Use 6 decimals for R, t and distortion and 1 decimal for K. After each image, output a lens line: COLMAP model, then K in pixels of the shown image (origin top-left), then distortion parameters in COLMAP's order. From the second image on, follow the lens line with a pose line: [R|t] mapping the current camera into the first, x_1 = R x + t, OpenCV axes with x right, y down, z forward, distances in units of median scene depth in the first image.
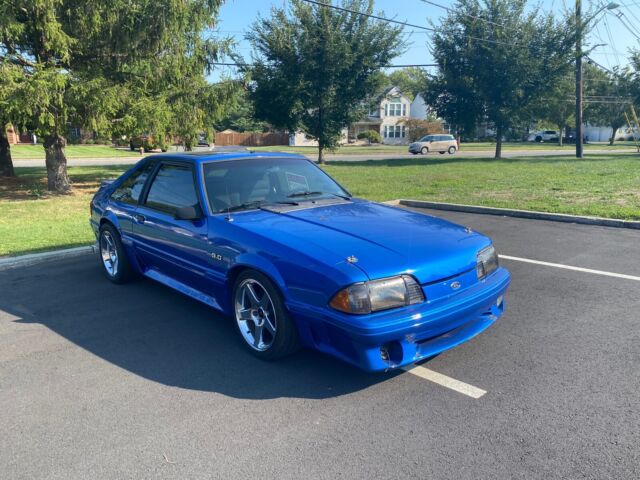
lens RADIAL K [[487.0, 0, 318.8], [0, 487.0, 257.5], [0, 0, 1]] dist [0.005427, -0.003616]
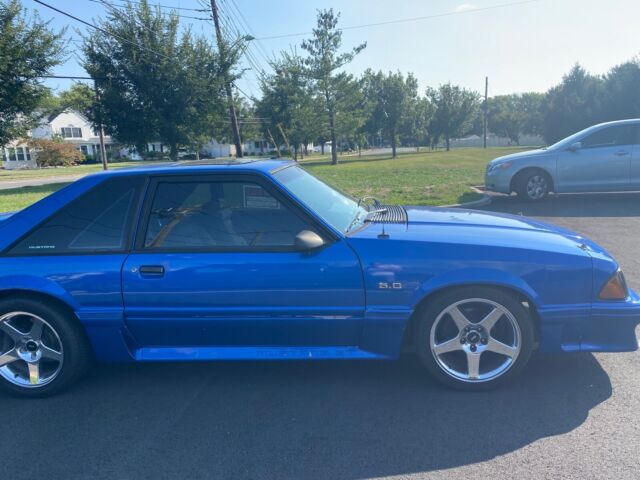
lens RADIAL K [[487.0, 0, 318.8], [0, 487.0, 257.5], [0, 0, 1]] dist [0.005427, -0.003616]
pose [[0.739130, -0.171488, 0.651367, -0.118426], [0.196900, 0.979815, 0.034531, -0.014198], [-0.644141, 0.102732, 0.757977, 0.074241]]
